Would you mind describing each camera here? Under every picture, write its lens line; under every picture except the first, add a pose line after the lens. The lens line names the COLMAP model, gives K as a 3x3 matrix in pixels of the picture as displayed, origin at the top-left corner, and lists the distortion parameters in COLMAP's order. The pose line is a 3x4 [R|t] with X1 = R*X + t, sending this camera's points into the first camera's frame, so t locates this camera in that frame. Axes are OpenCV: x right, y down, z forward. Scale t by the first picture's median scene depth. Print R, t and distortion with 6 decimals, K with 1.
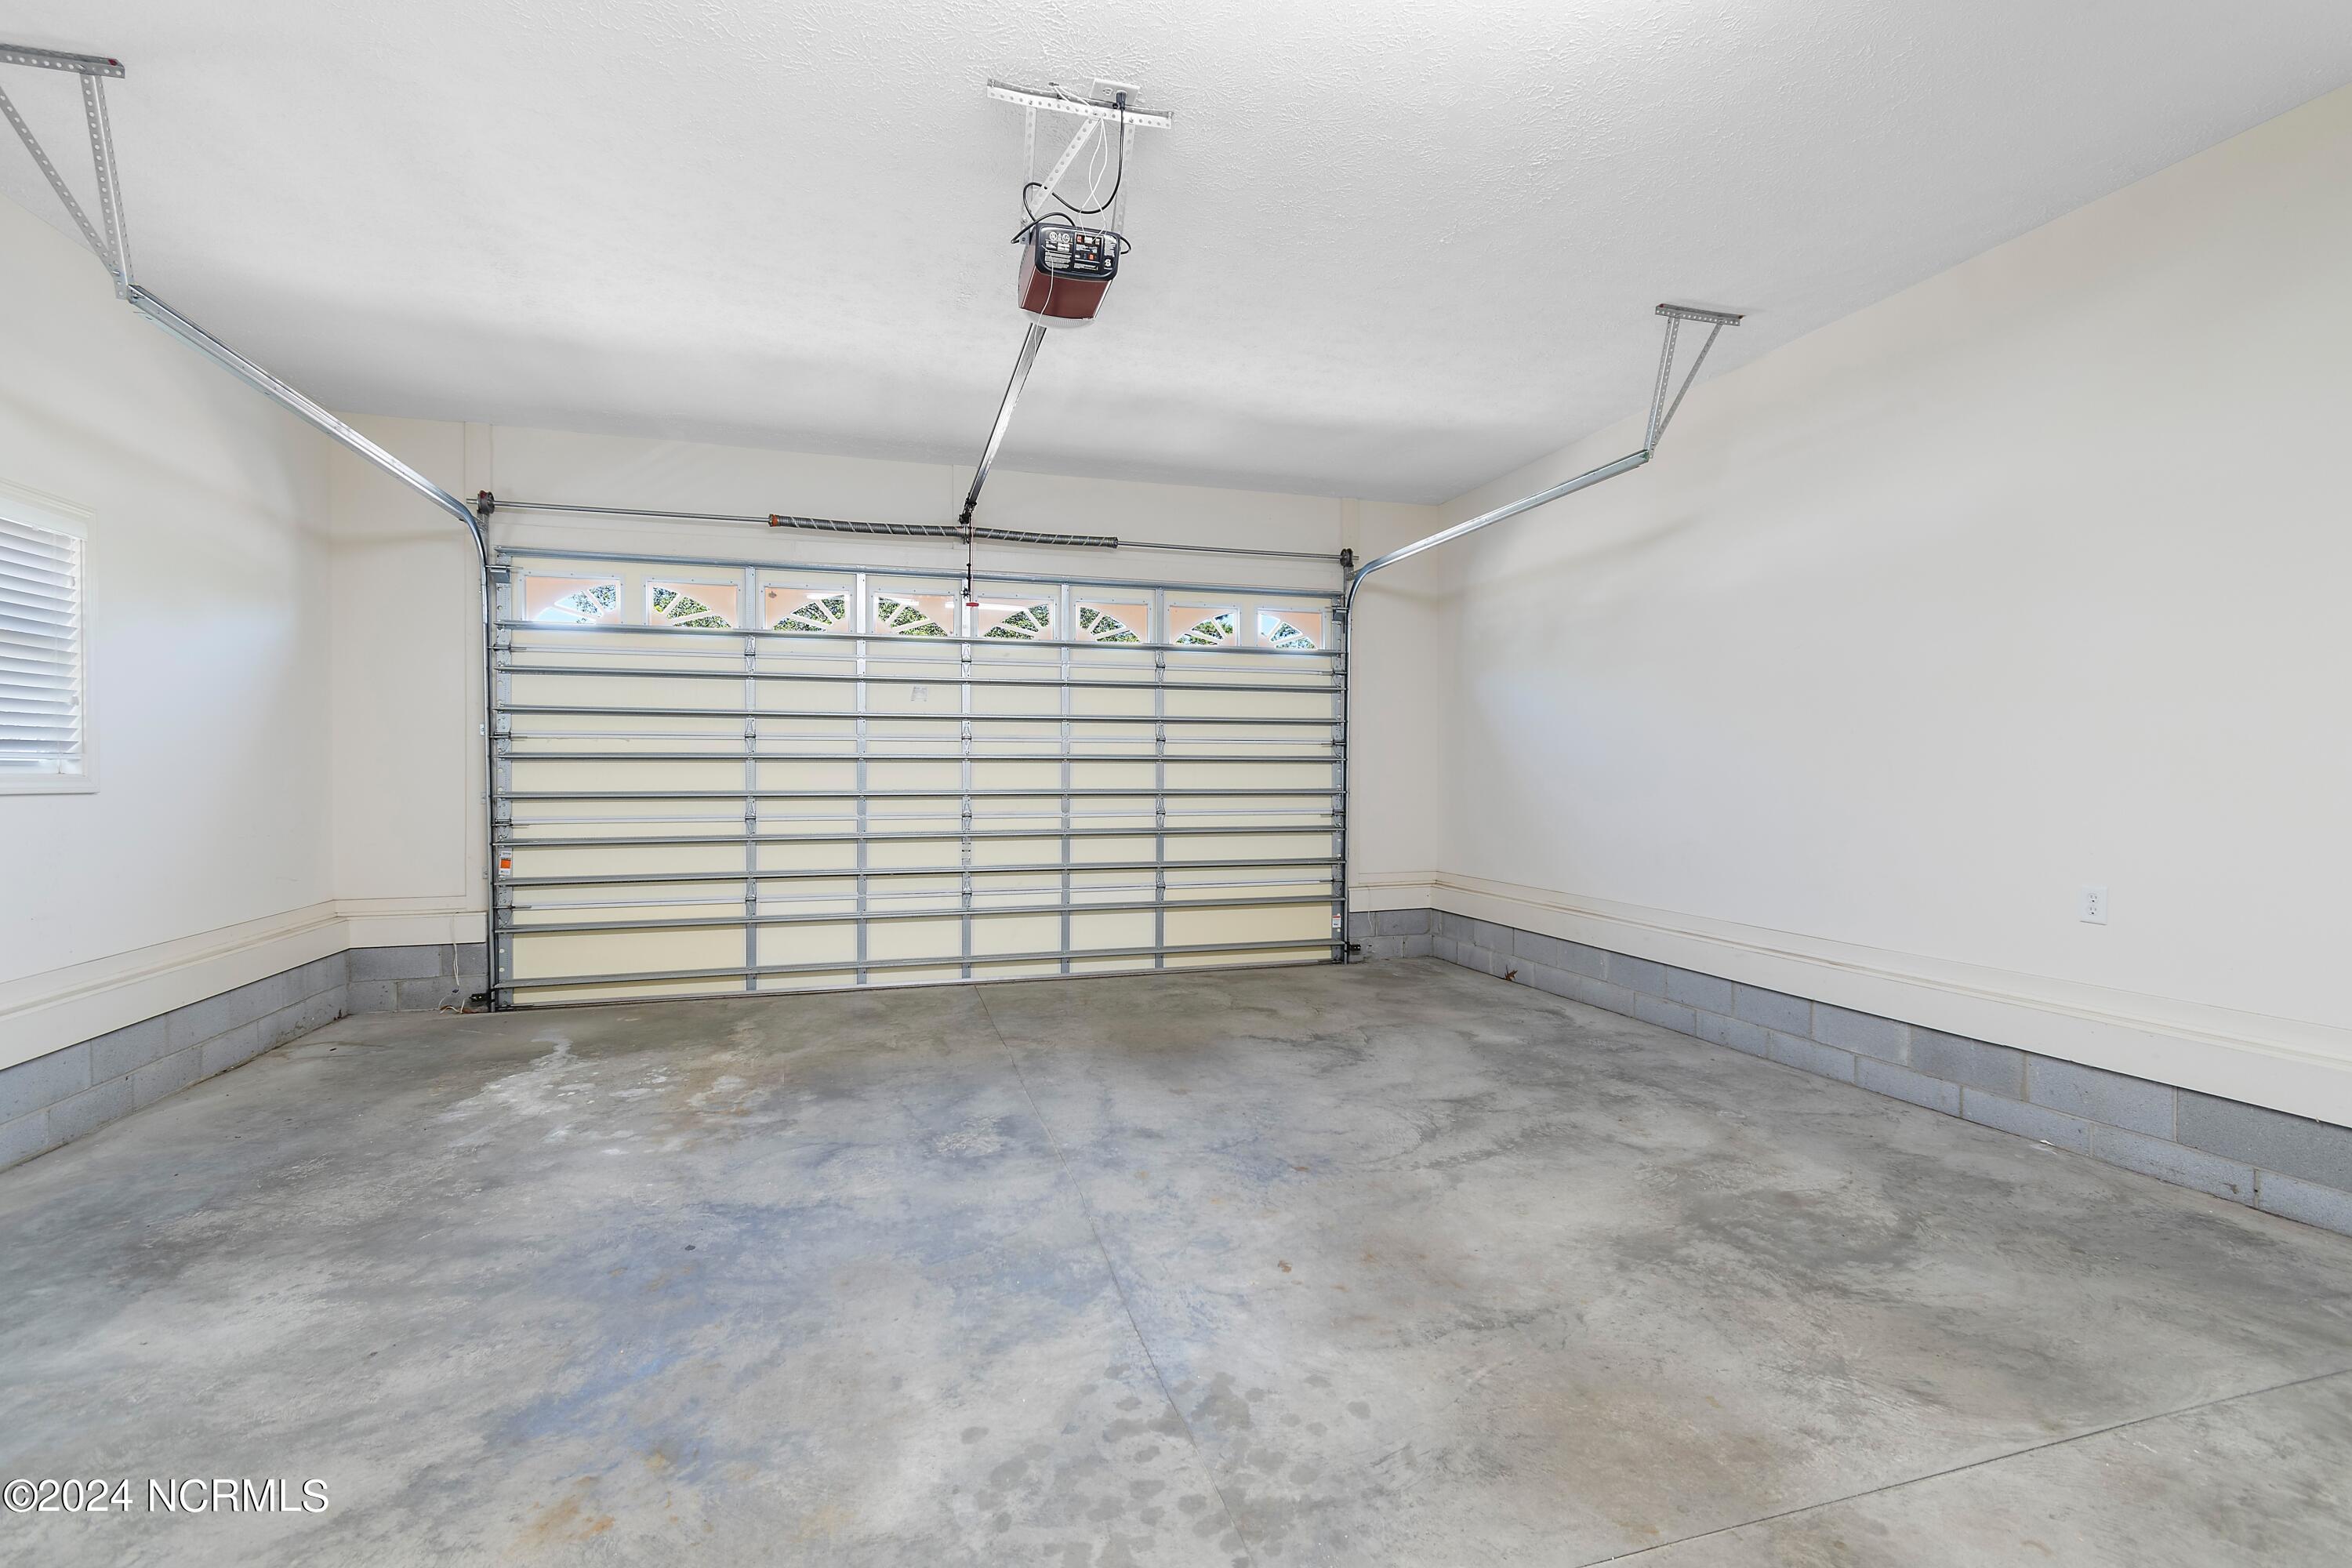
lens RADIAL K [[1045.3, 0, 1169.9], [0, 1045.3, 777.5], [0, 0, 1]] dist [0.005101, -0.000576]
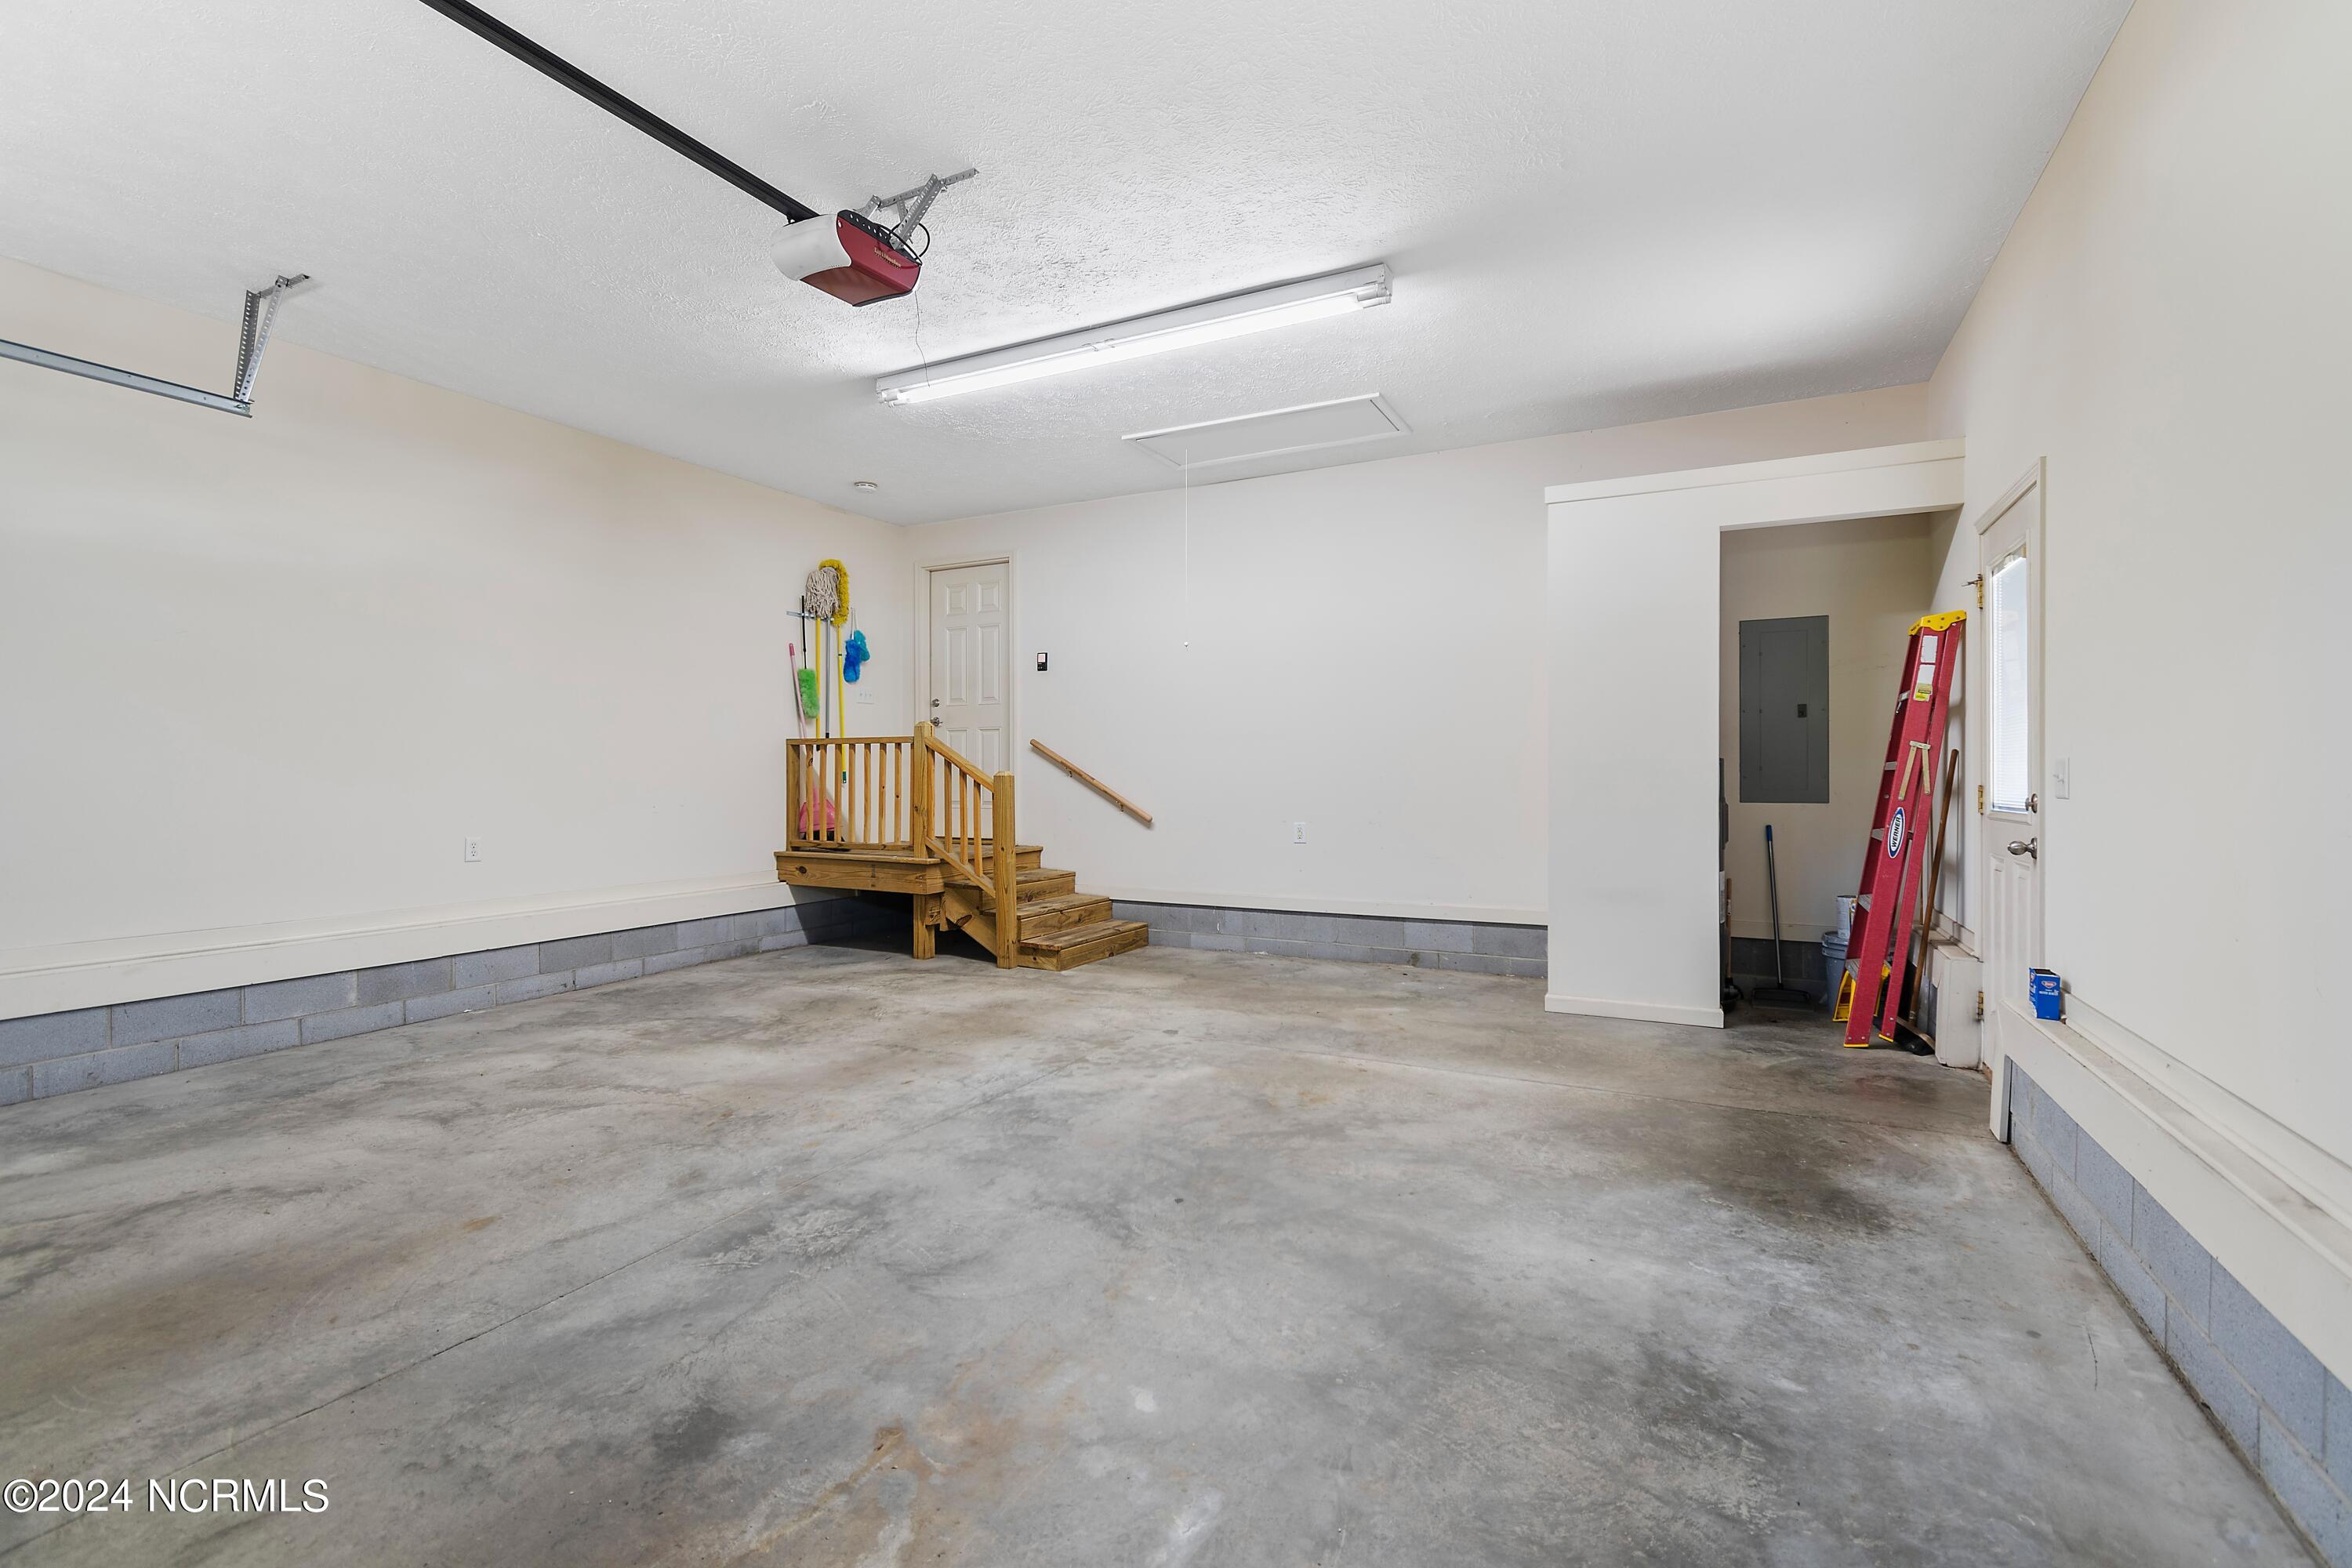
lens RADIAL K [[1045.3, 0, 1172.5], [0, 1045.3, 776.0], [0, 0, 1]] dist [0.005101, -0.000576]
pose [[-0.724306, -0.002539, 0.689474, -1.101486], [0.004361, 0.999956, 0.008264, 0.004154], [-0.689465, 0.008993, -0.724263, 1.642376]]
